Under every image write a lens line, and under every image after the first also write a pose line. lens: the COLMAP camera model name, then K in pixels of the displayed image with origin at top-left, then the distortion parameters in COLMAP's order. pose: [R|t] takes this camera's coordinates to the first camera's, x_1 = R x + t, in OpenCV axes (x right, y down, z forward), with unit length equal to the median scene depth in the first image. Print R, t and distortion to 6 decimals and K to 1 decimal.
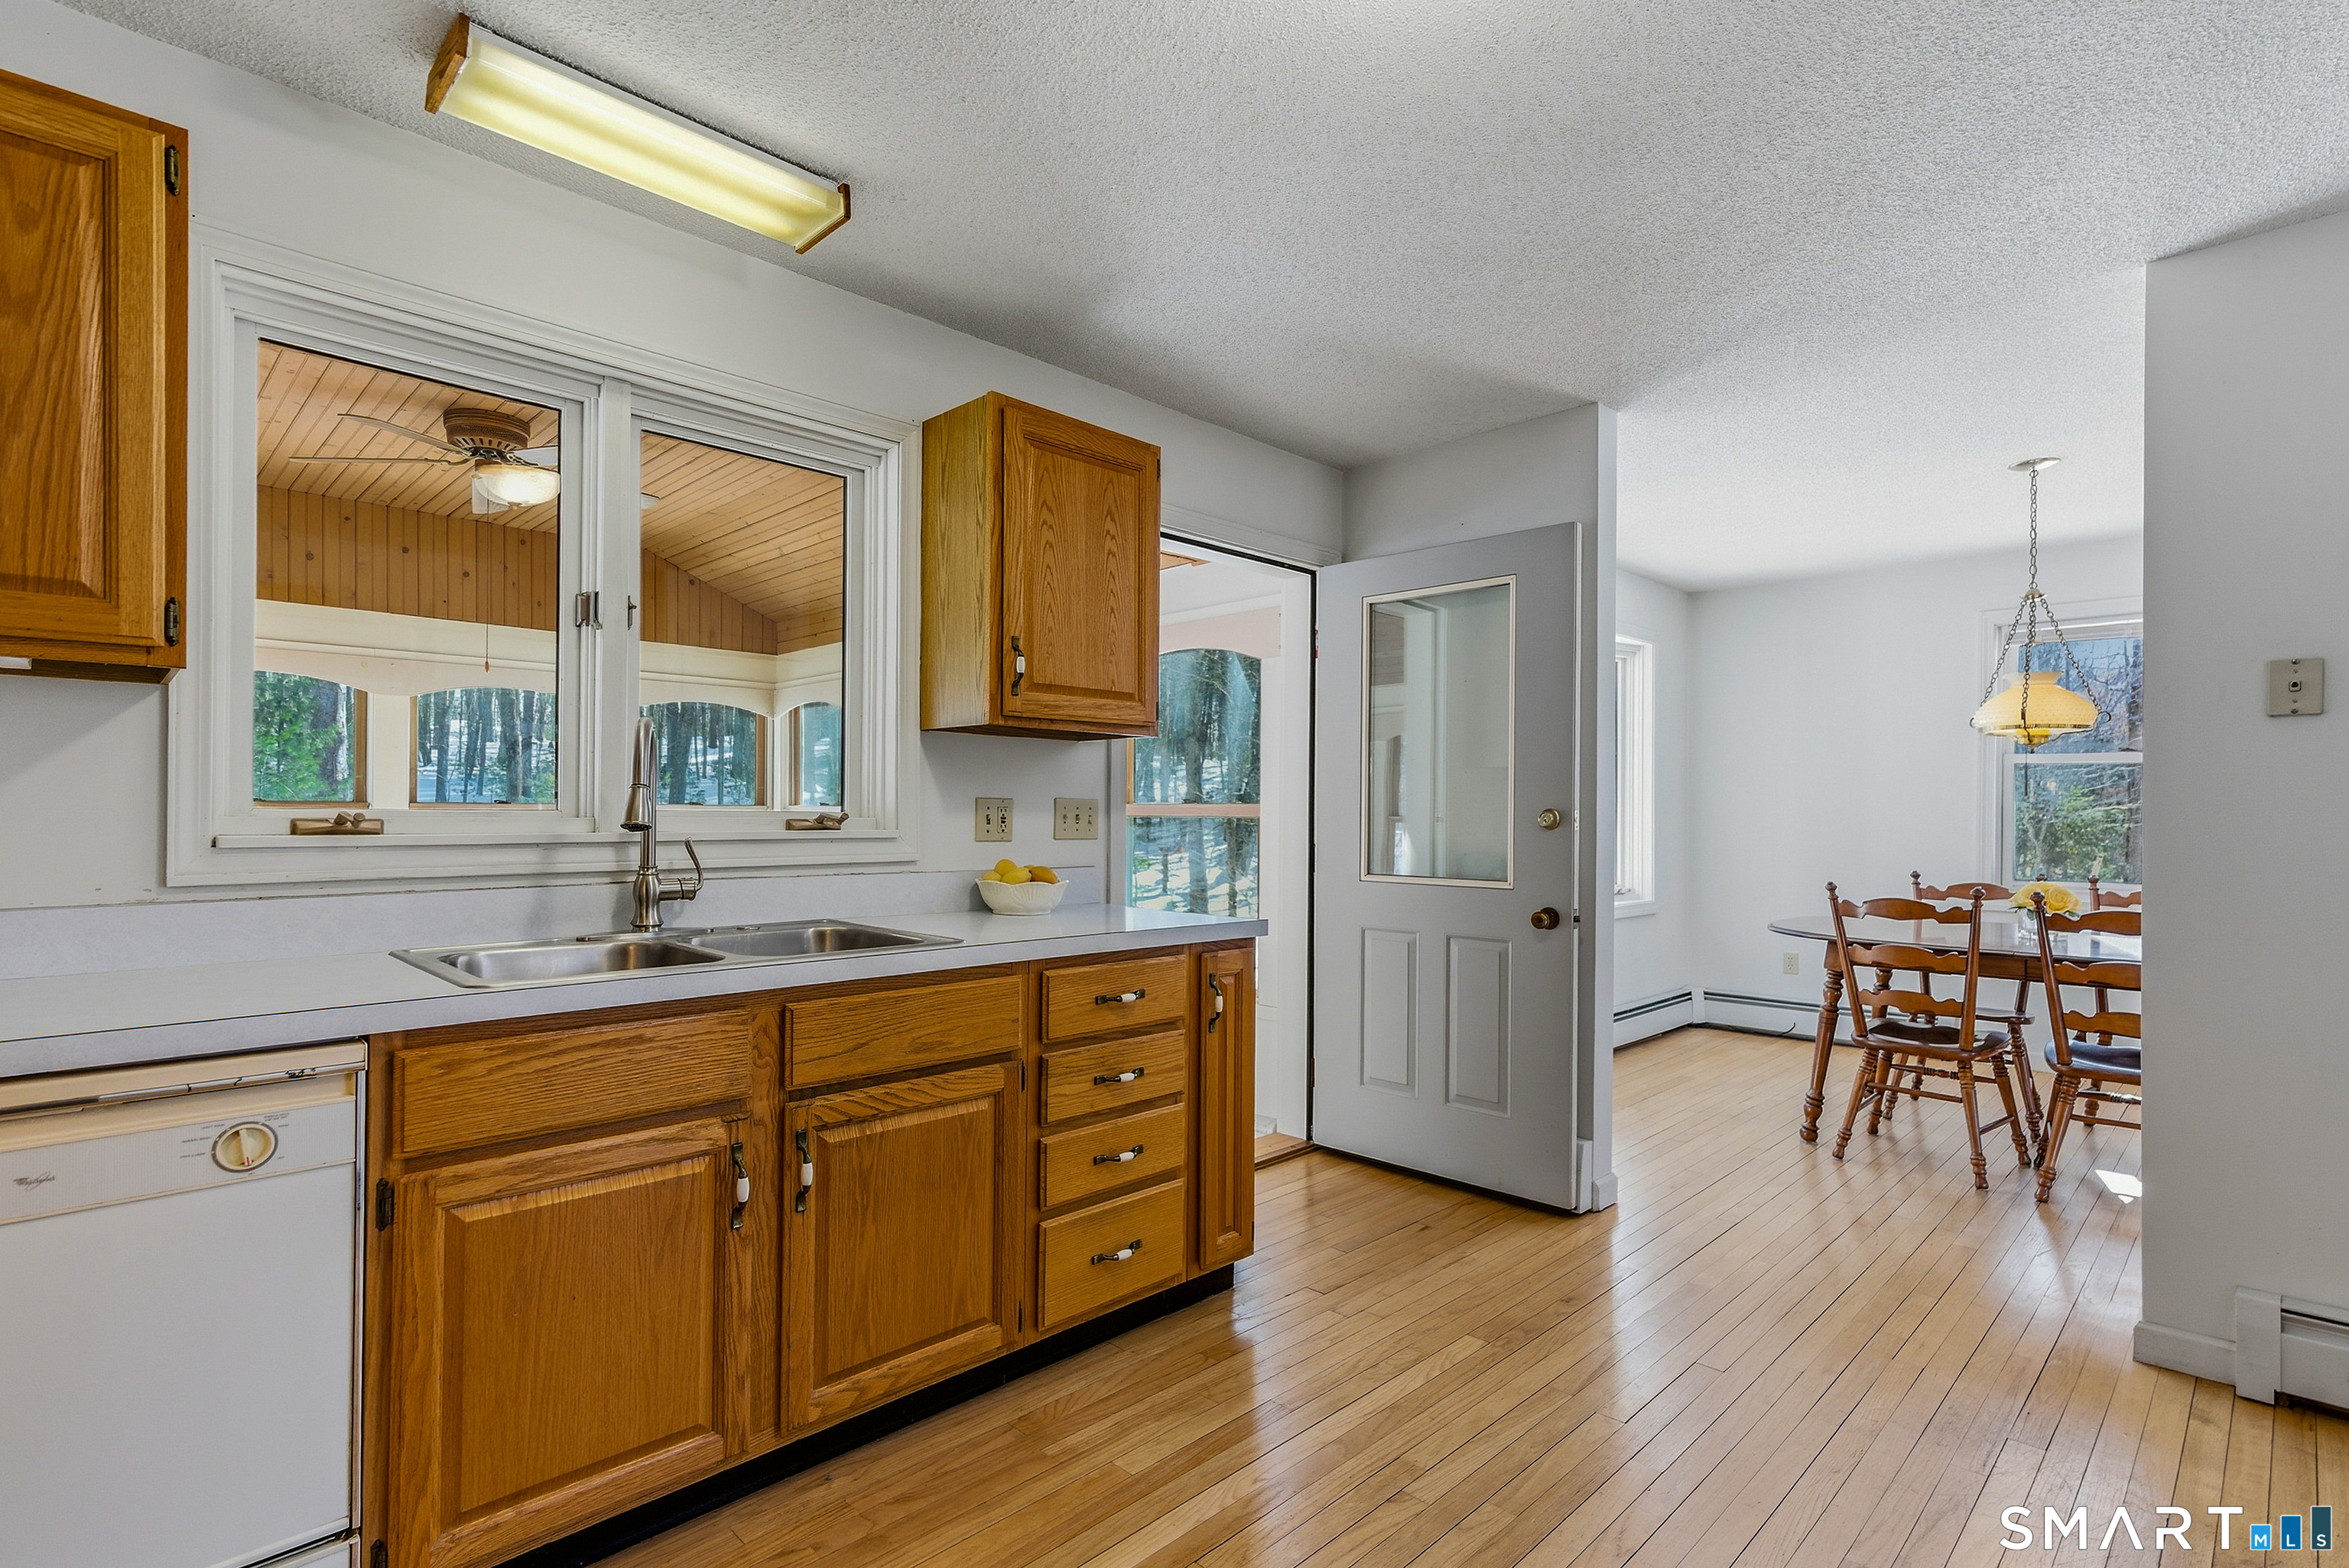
lens RADIAL K [[1114.7, 0, 1181.7], [0, 1114.7, 807.3], [0, 0, 1]] dist [-0.000183, 0.001779]
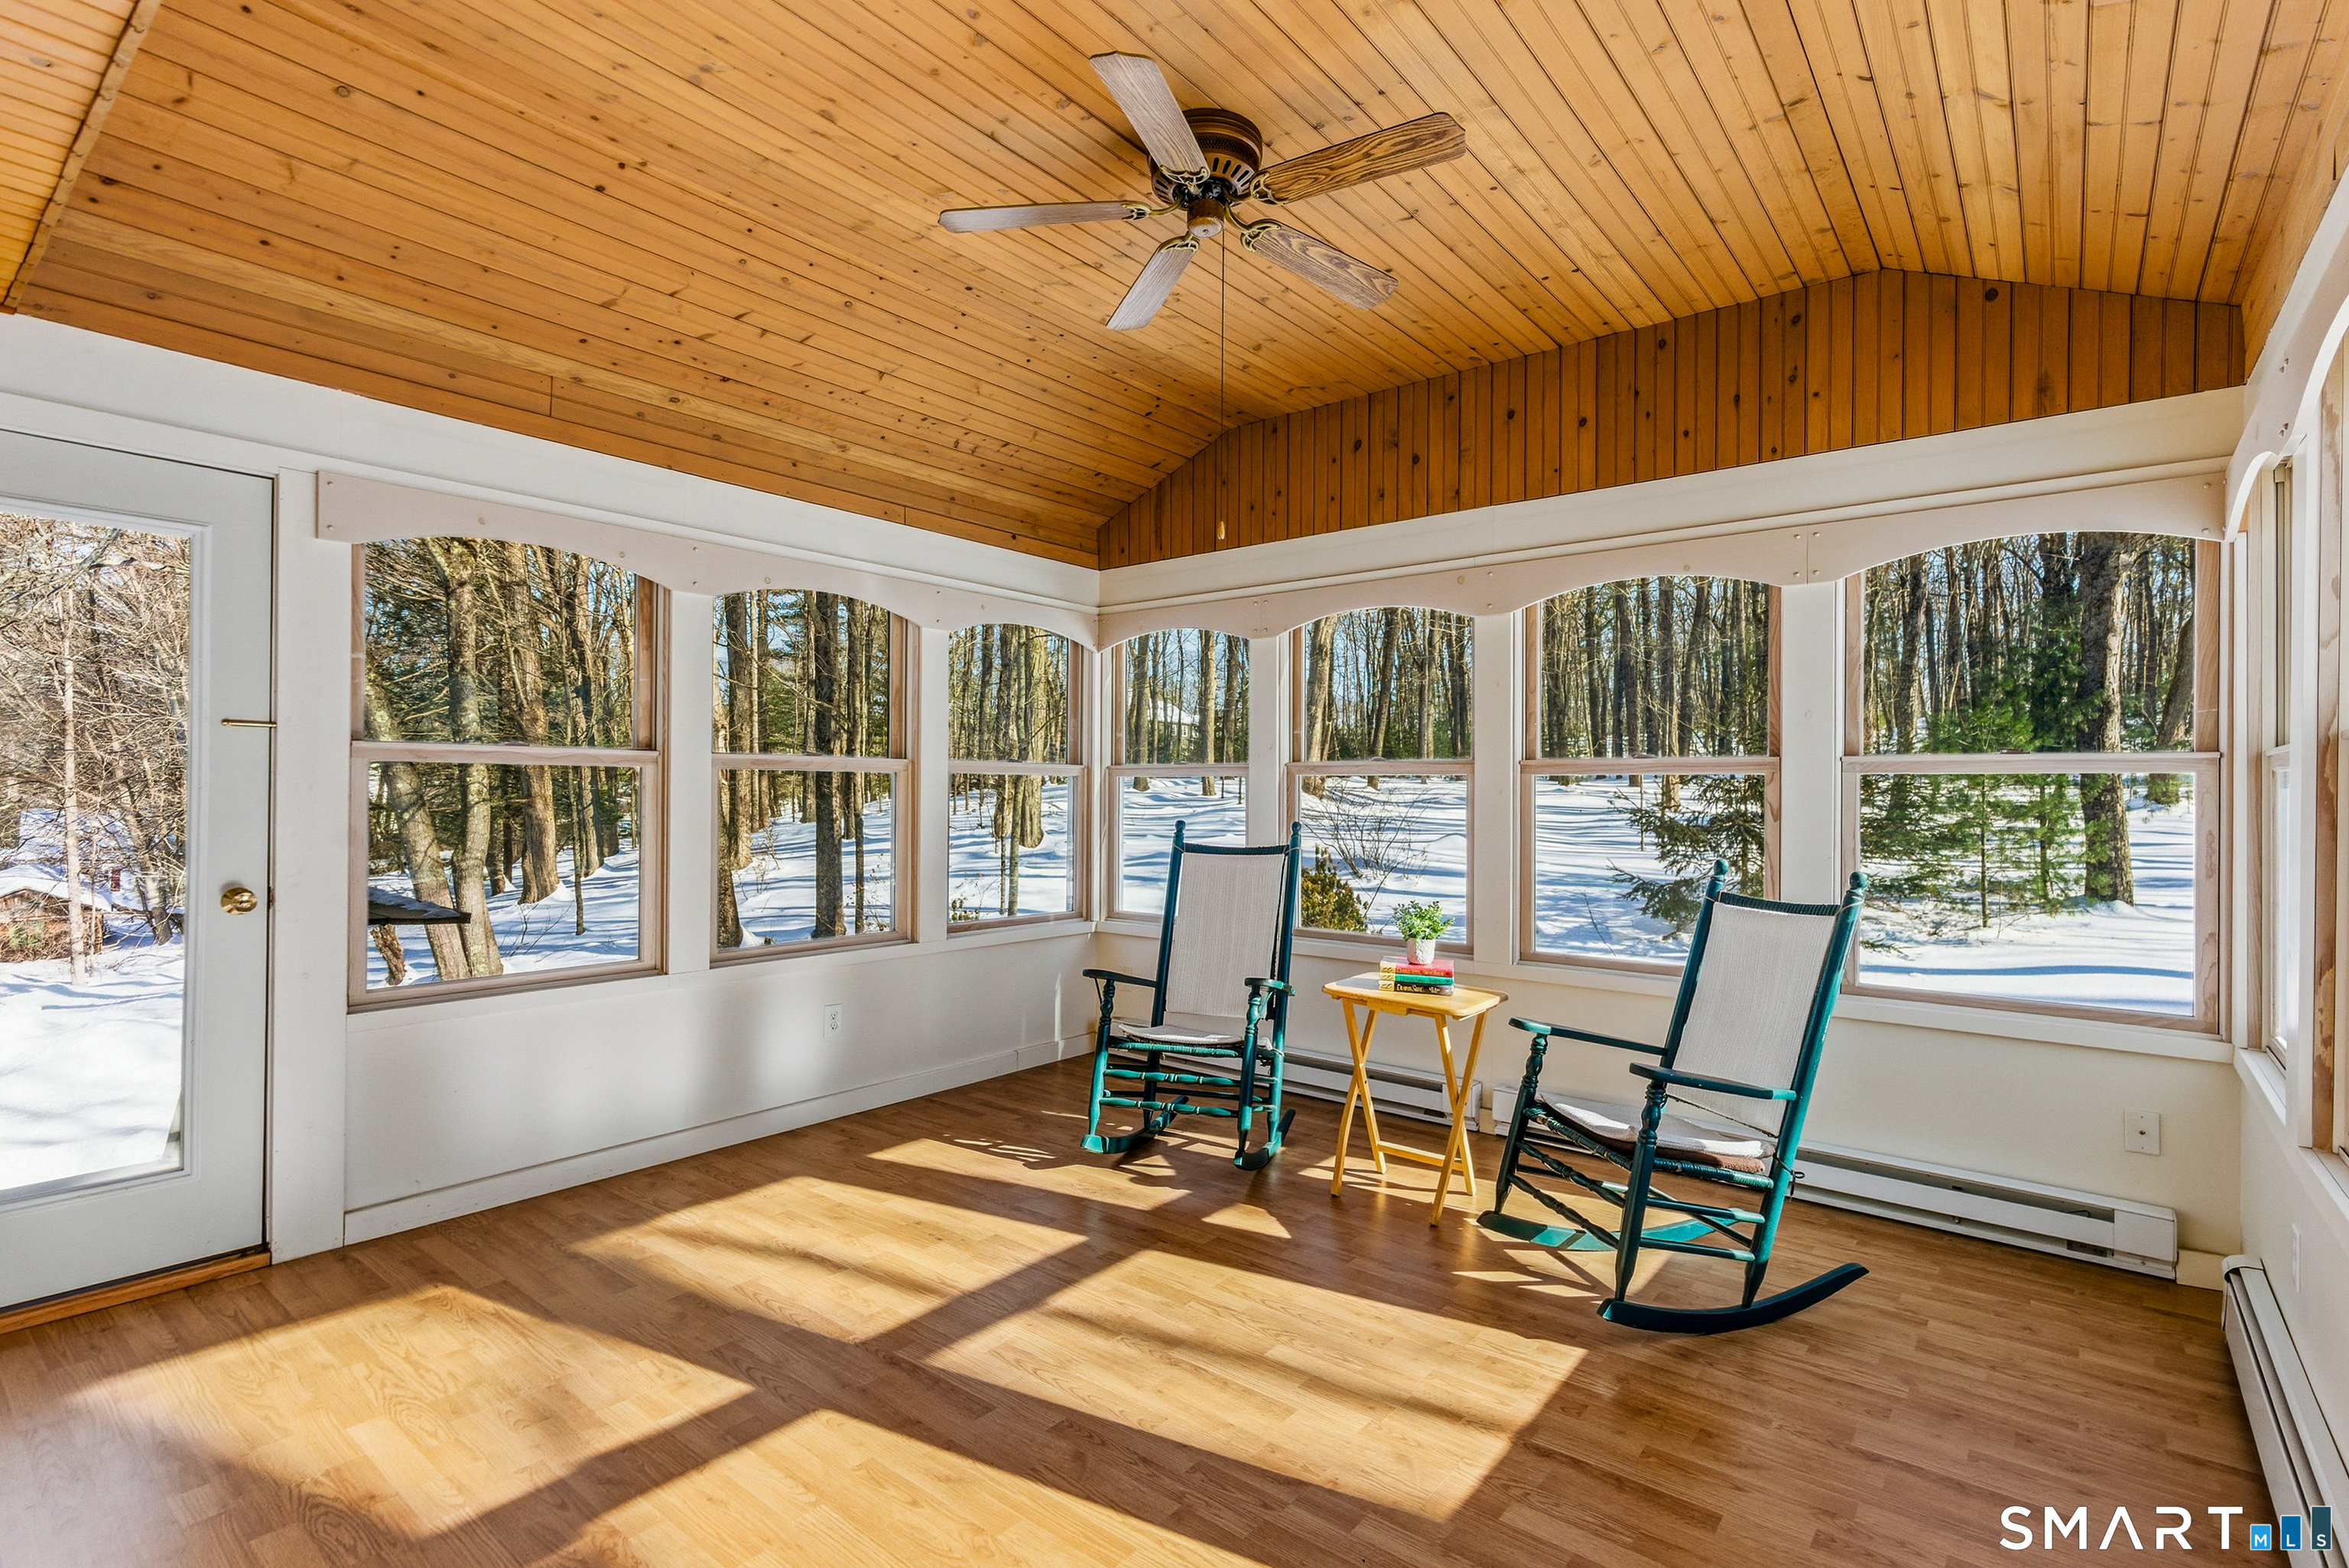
lens RADIAL K [[1114.7, 0, 1140.1], [0, 1114.7, 788.0], [0, 0, 1]] dist [-0.000183, 0.001779]
pose [[0.099001, -0.007776, -0.995057, -0.001097], [-0.004228, 0.999957, -0.008235, 0.049017], [0.995078, 0.005023, 0.098964, 1.771912]]
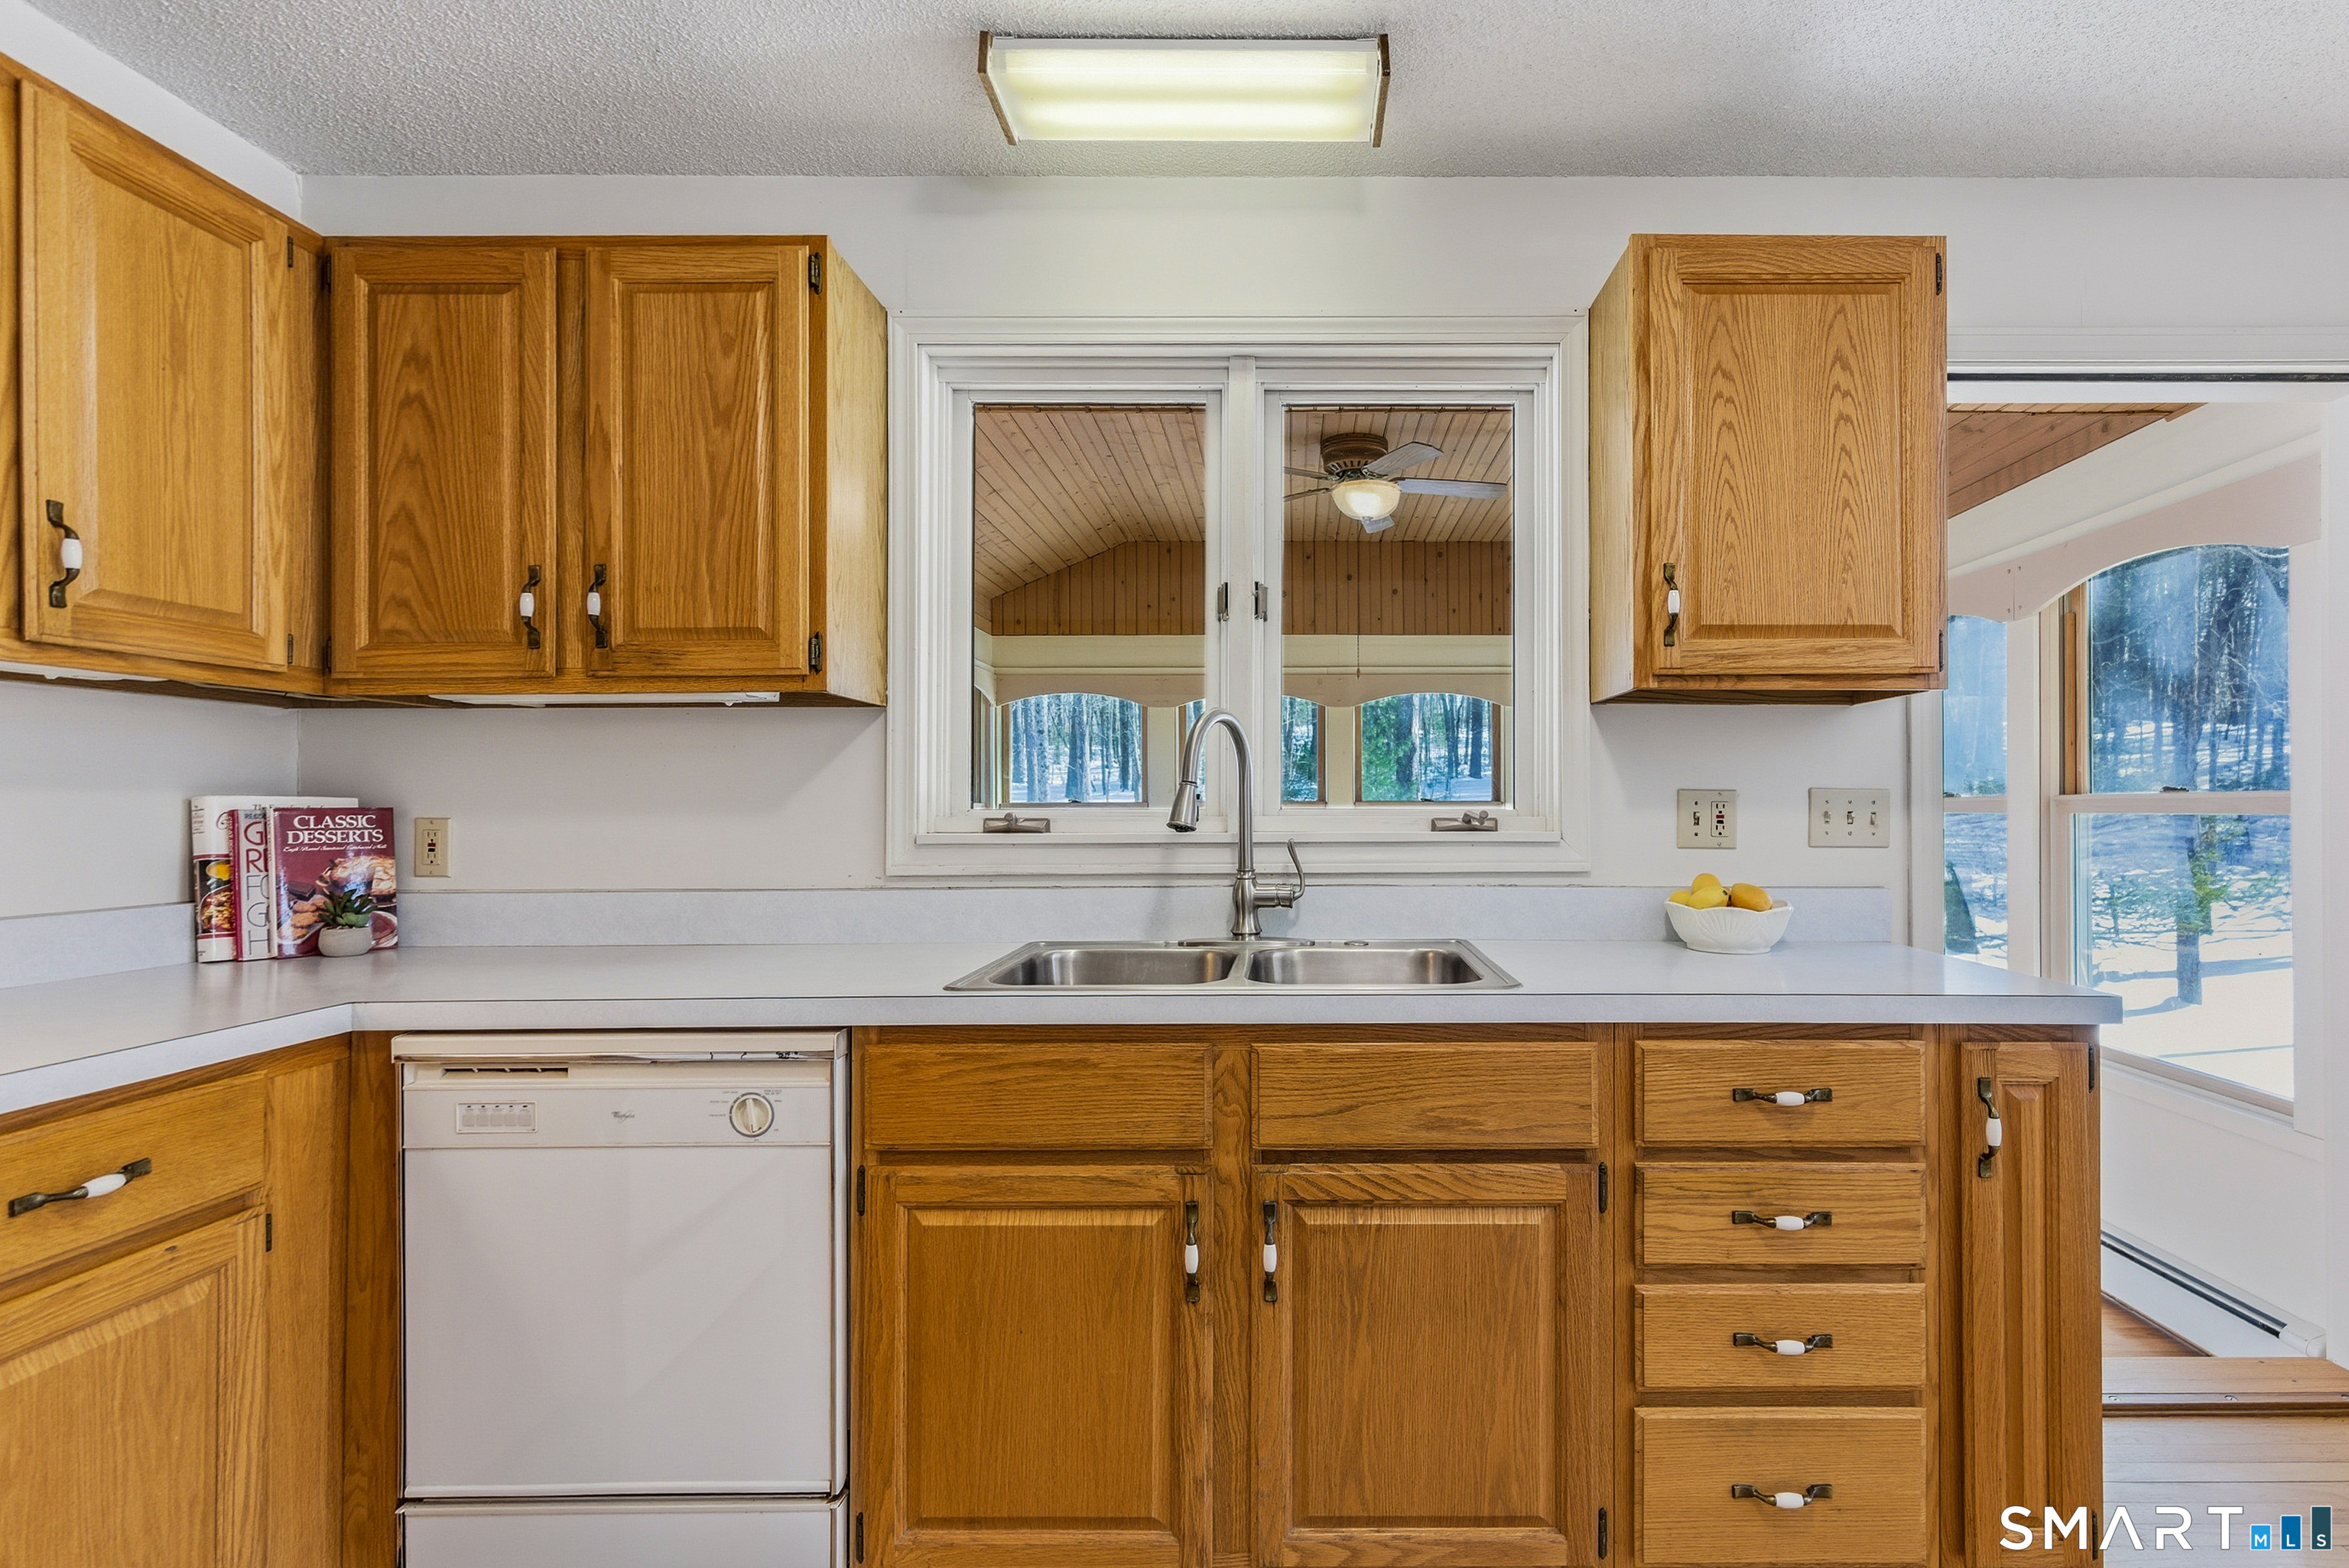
lens RADIAL K [[1175.7, 0, 1262.8], [0, 1175.7, 794.1], [0, 0, 1]] dist [0.001490, -0.000435]
pose [[0.715387, -0.015028, -0.698566, 0.216630], [0.009329, 0.999885, -0.011957, 0.001725], [0.698666, 0.002037, 0.715445, 0.316484]]
